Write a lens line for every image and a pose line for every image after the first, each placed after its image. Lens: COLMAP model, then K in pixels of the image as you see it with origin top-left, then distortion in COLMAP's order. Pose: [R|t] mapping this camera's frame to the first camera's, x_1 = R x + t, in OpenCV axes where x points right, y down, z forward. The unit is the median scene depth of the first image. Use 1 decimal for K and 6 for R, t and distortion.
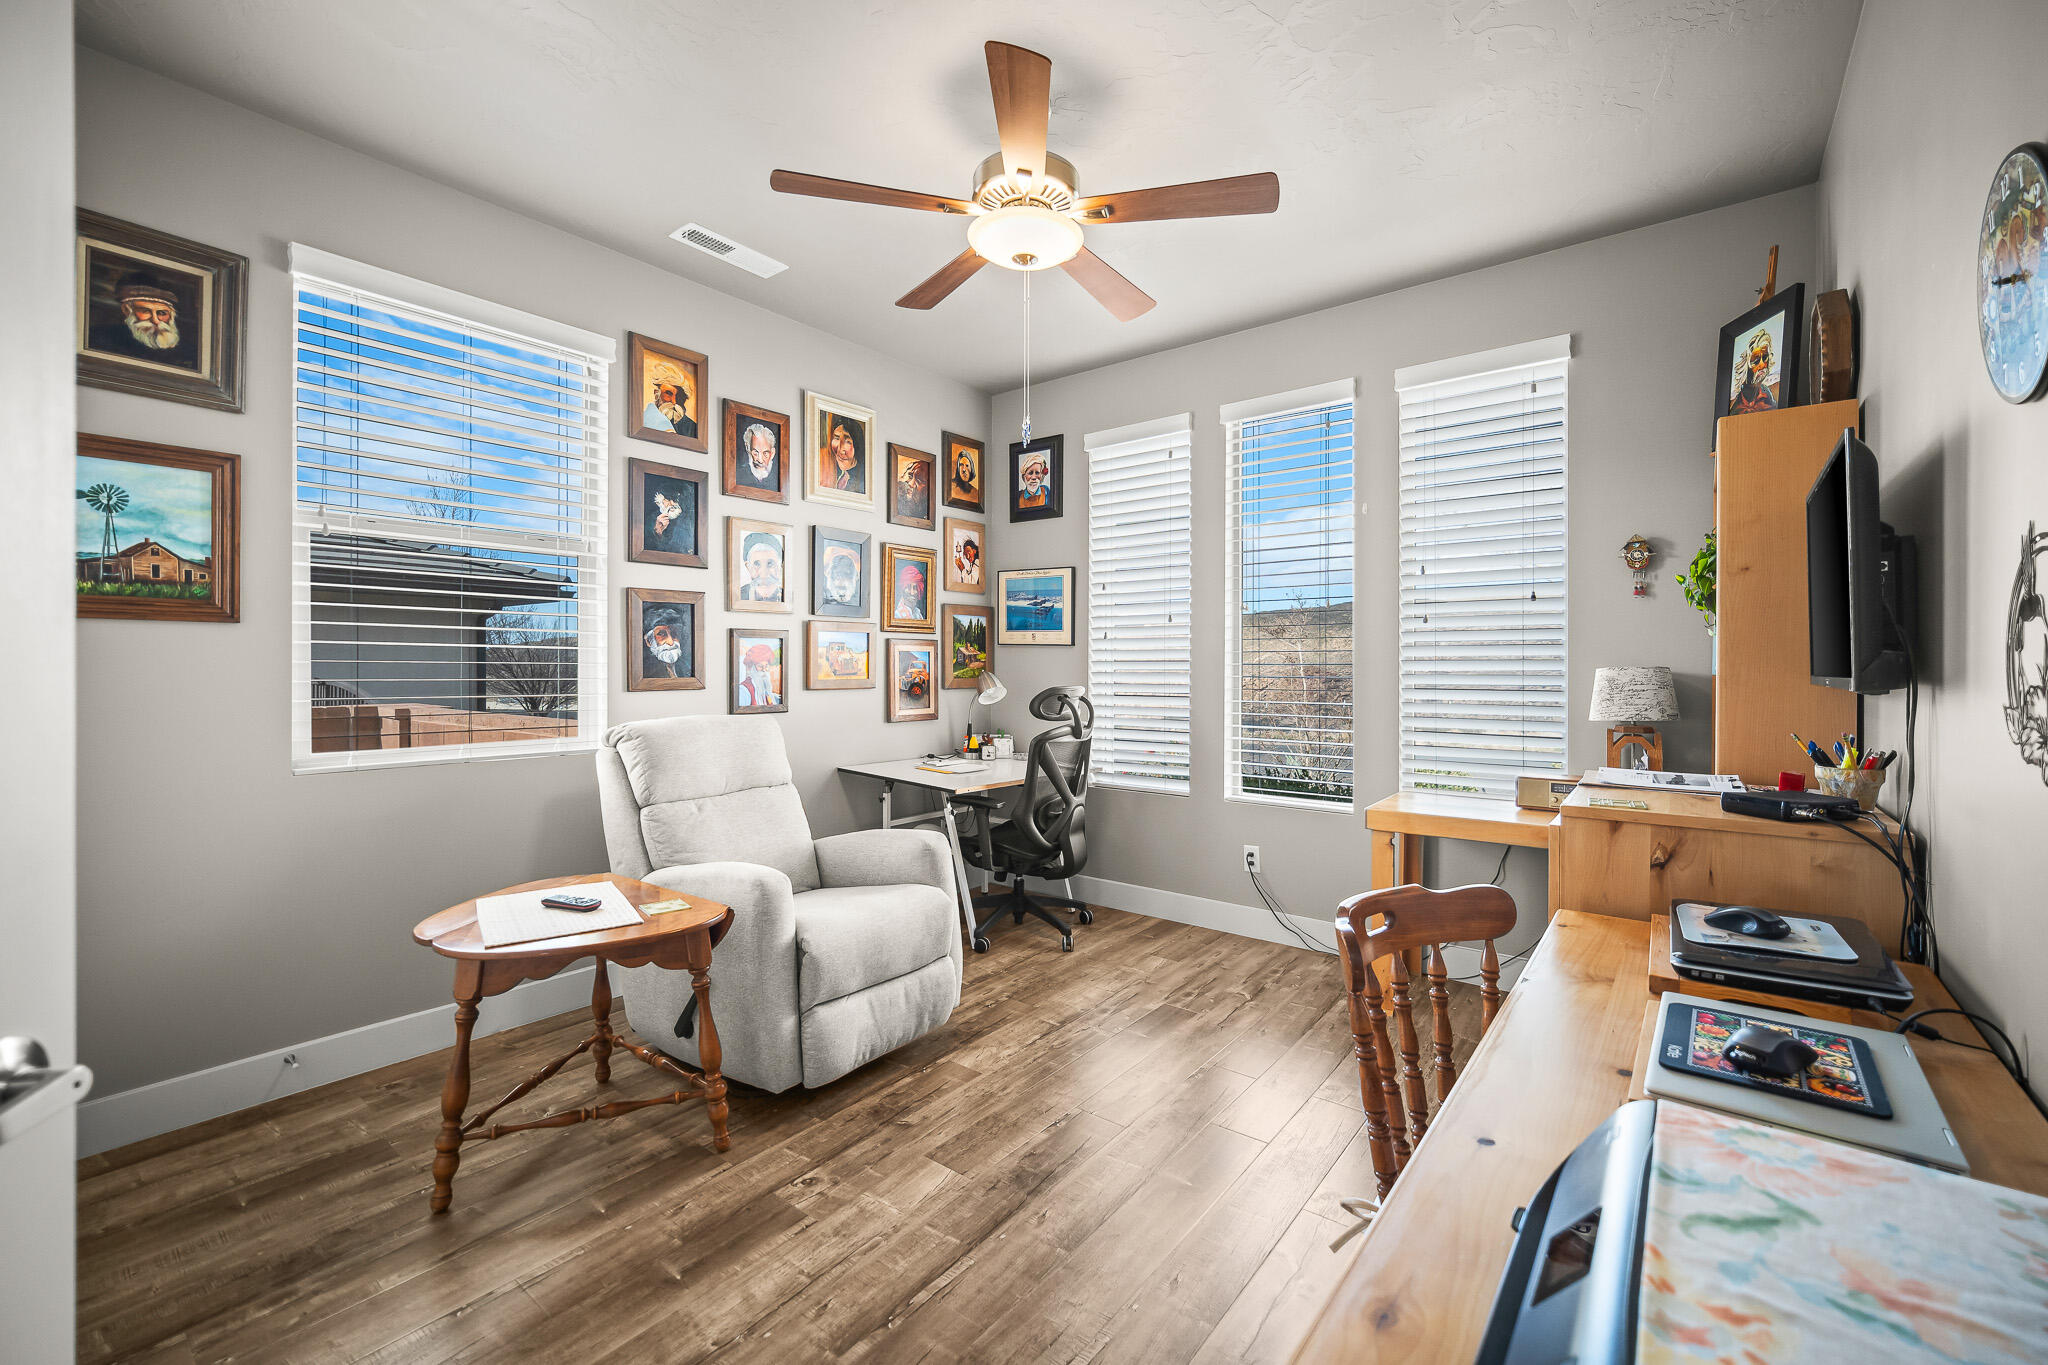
lens RADIAL K [[844.5, 0, 1035.0], [0, 844.5, 669.4], [0, 0, 1]] dist [-0.007905, -0.000448]
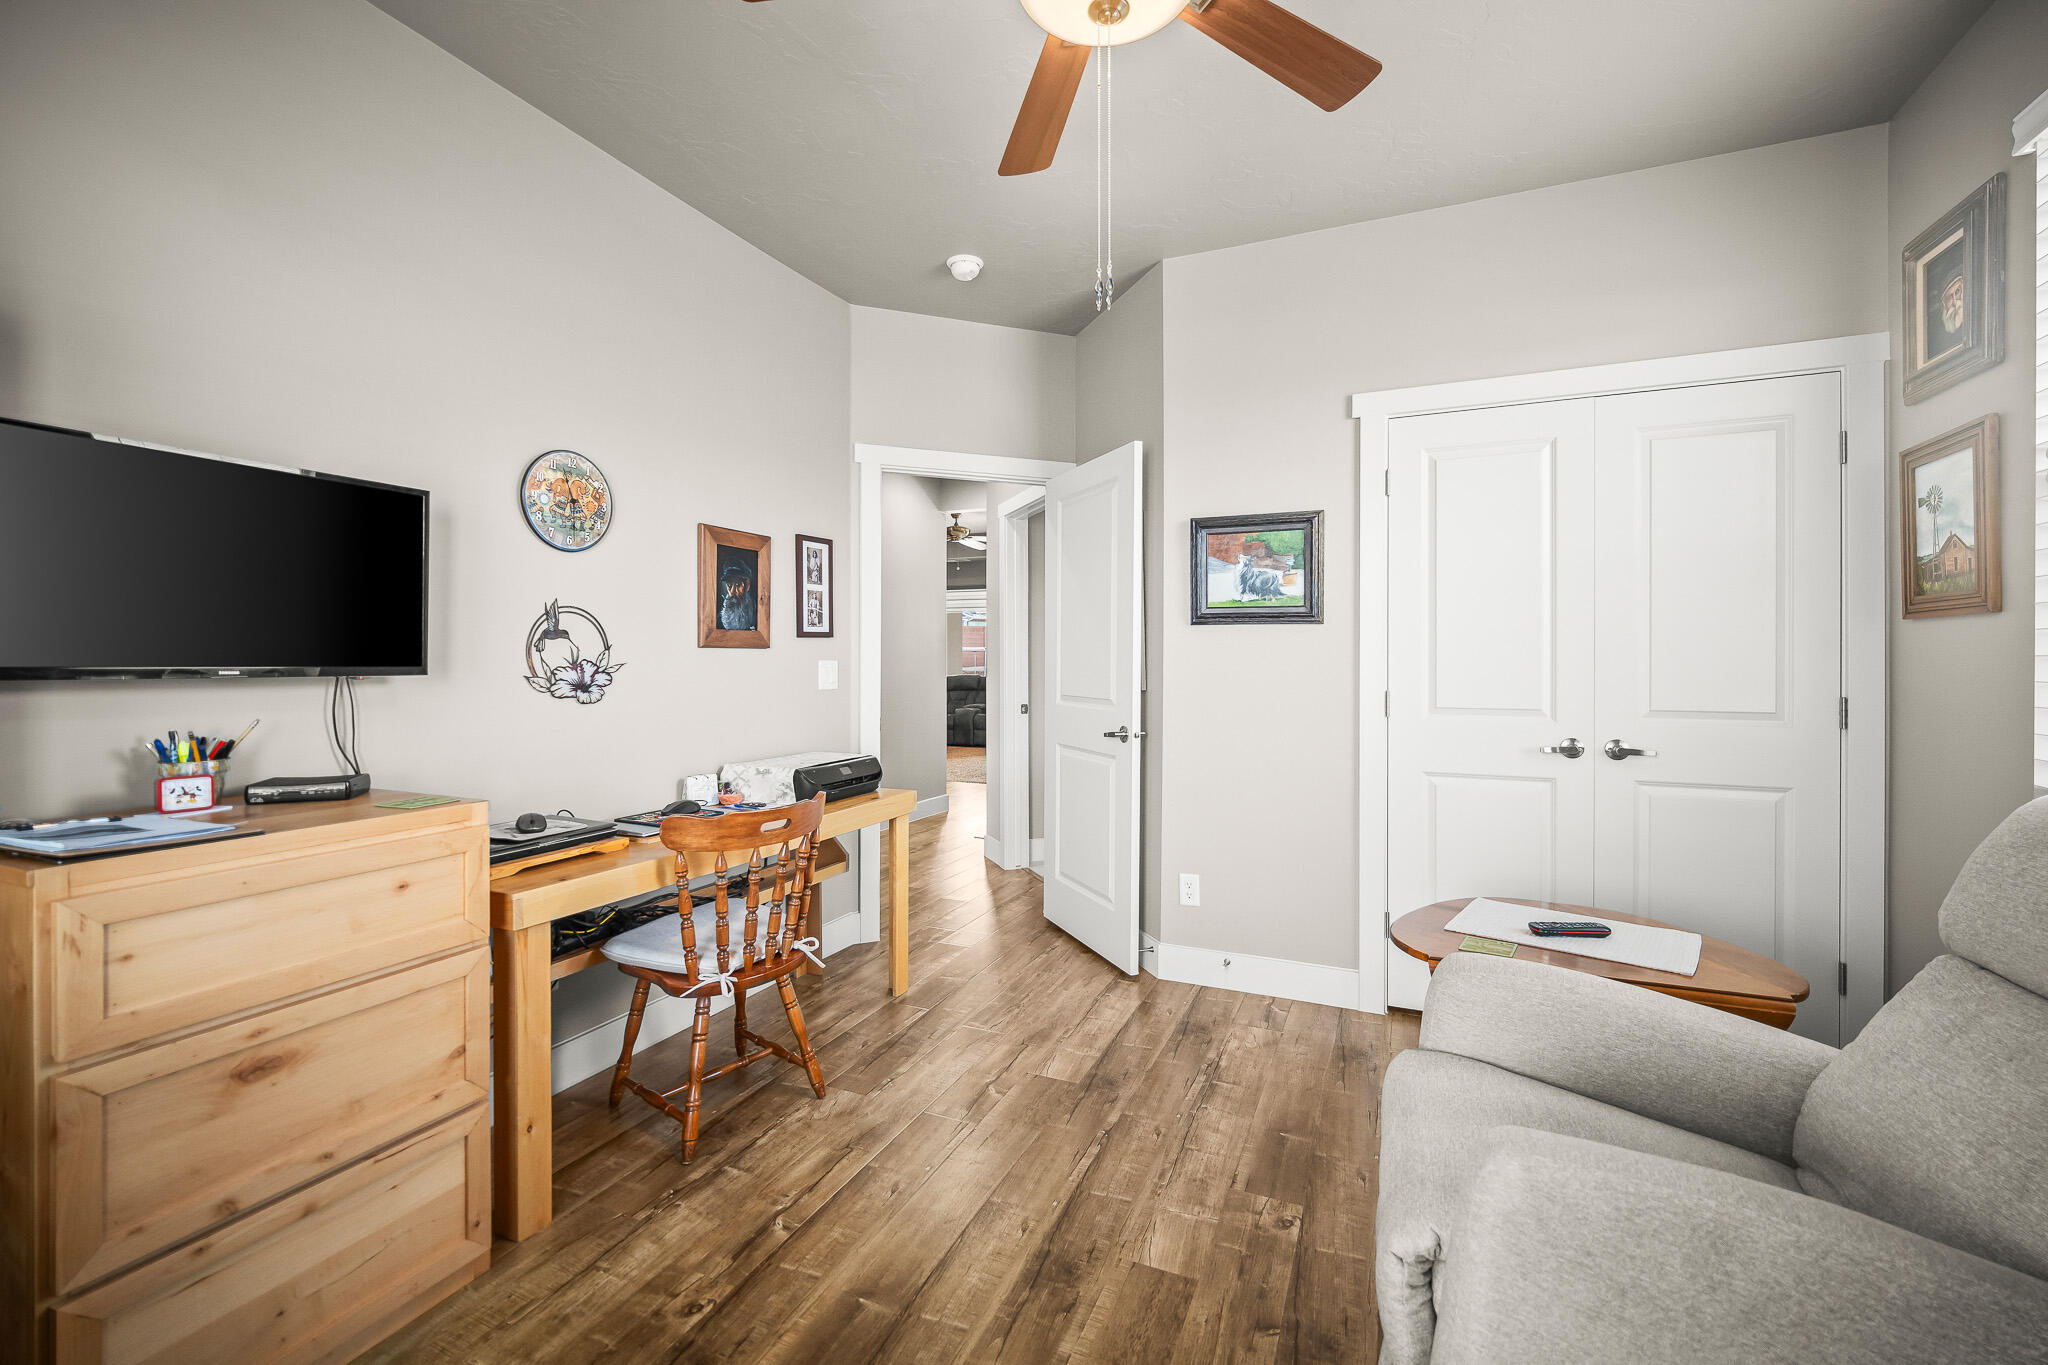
lens RADIAL K [[844.5, 0, 1037.5], [0, 844.5, 663.4], [0, 0, 1]] dist [-0.007905, -0.000448]
pose [[-0.968209, -0.002315, -0.250134, 0.165604], [-0.004402, 0.999960, 0.007786, -0.004366], [0.250106, 0.008639, -0.968180, 1.347408]]
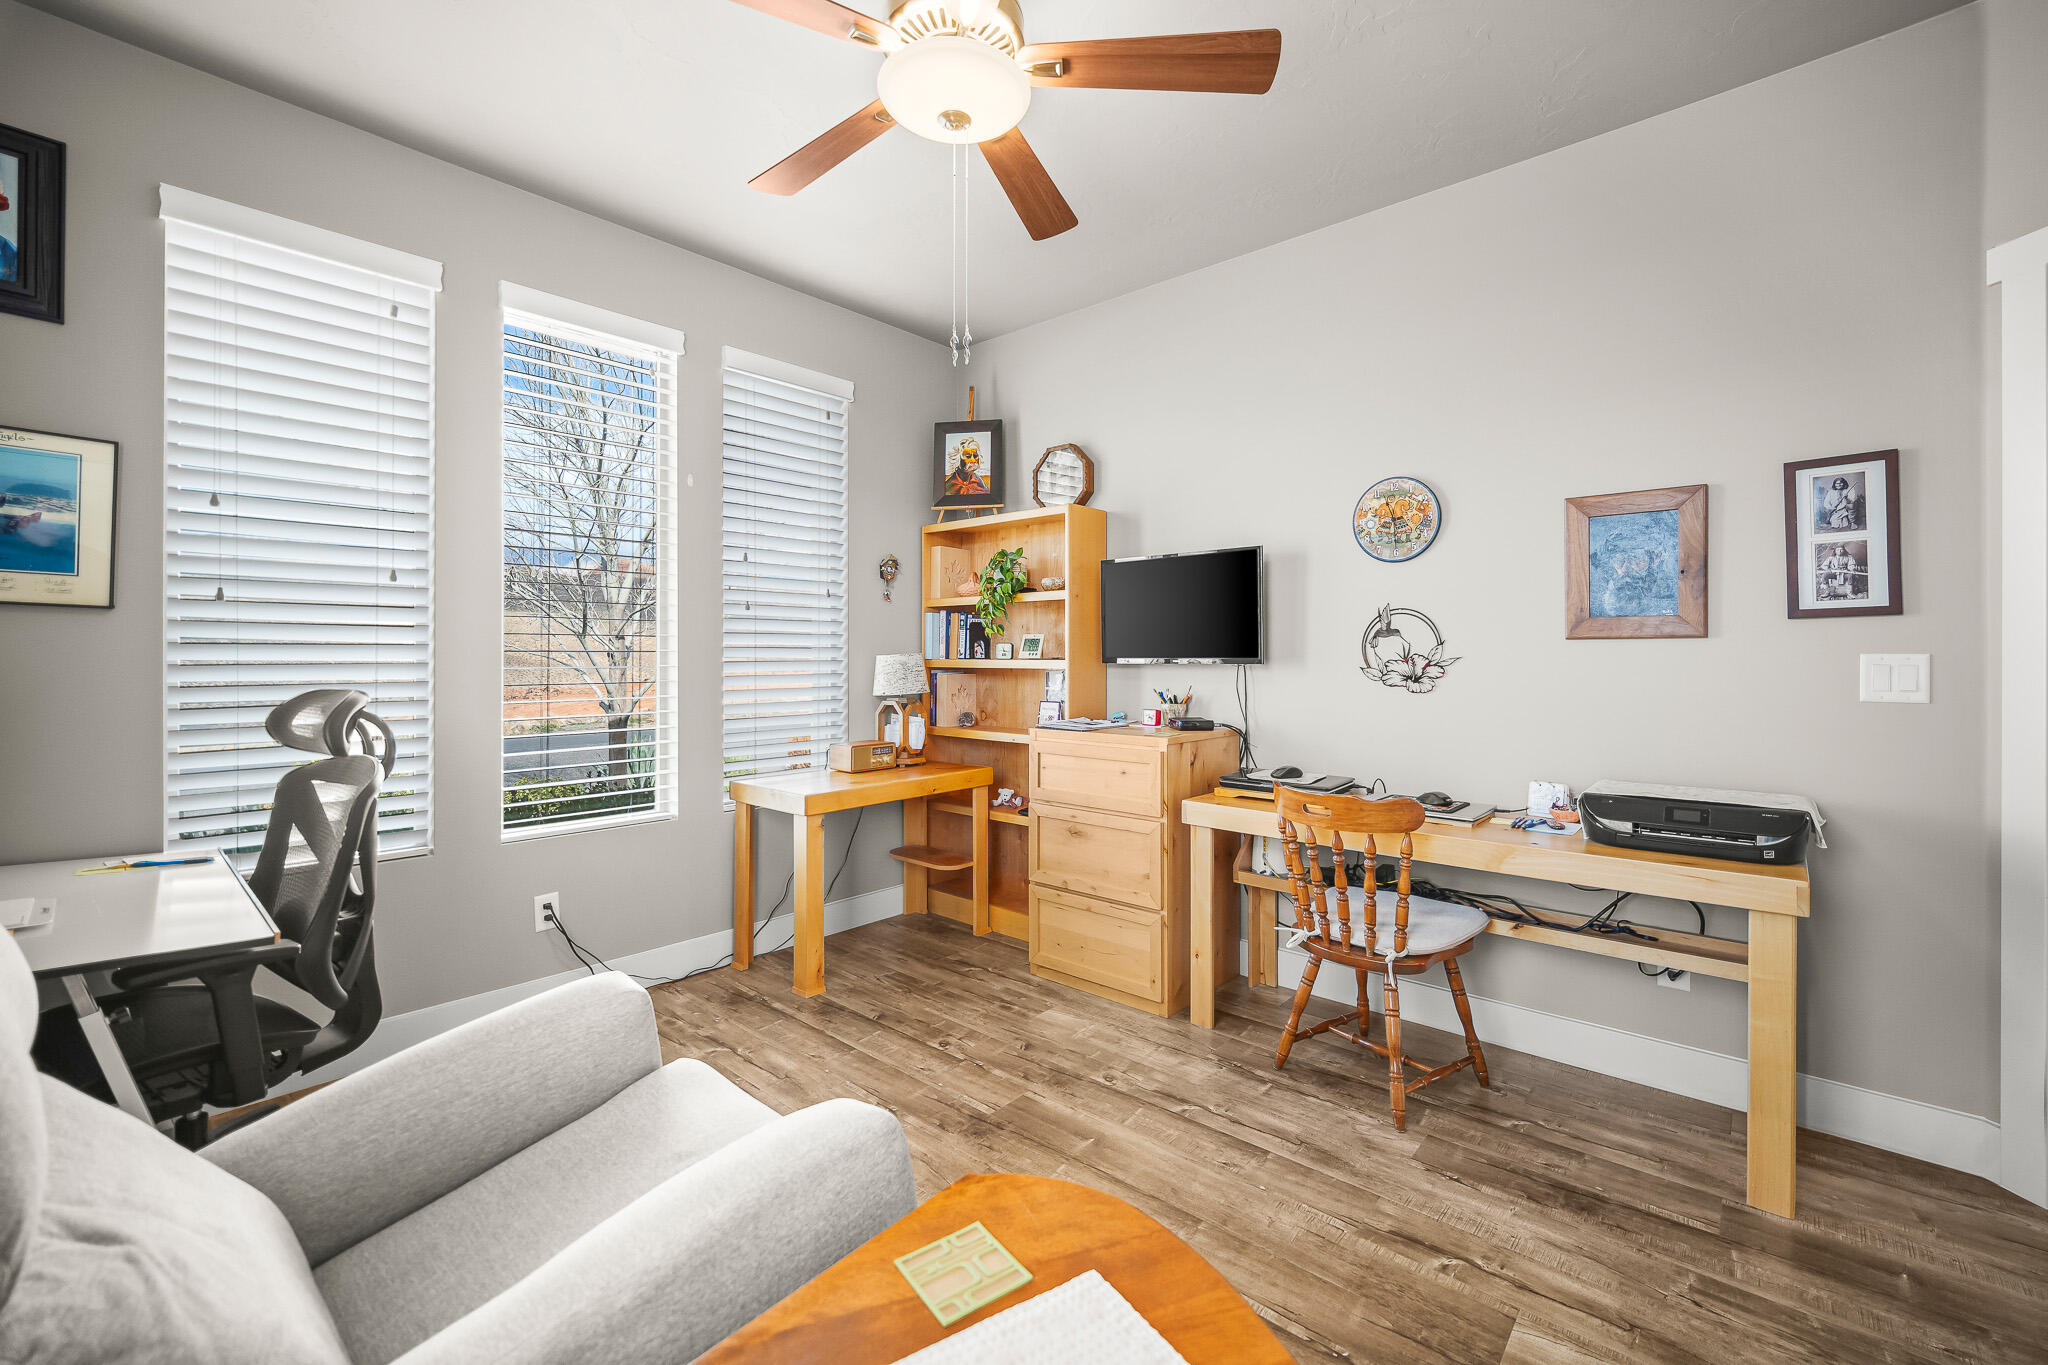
lens RADIAL K [[844.5, 0, 1037.3], [0, 844.5, 655.4], [0, 0, 1]] dist [-0.007905, -0.000448]
pose [[0.054768, 0.000506, 0.998499, -0.652554], [0.004438, 0.999990, -0.000750, 0.001414], [-0.998489, 0.004472, 0.054765, 0.747981]]
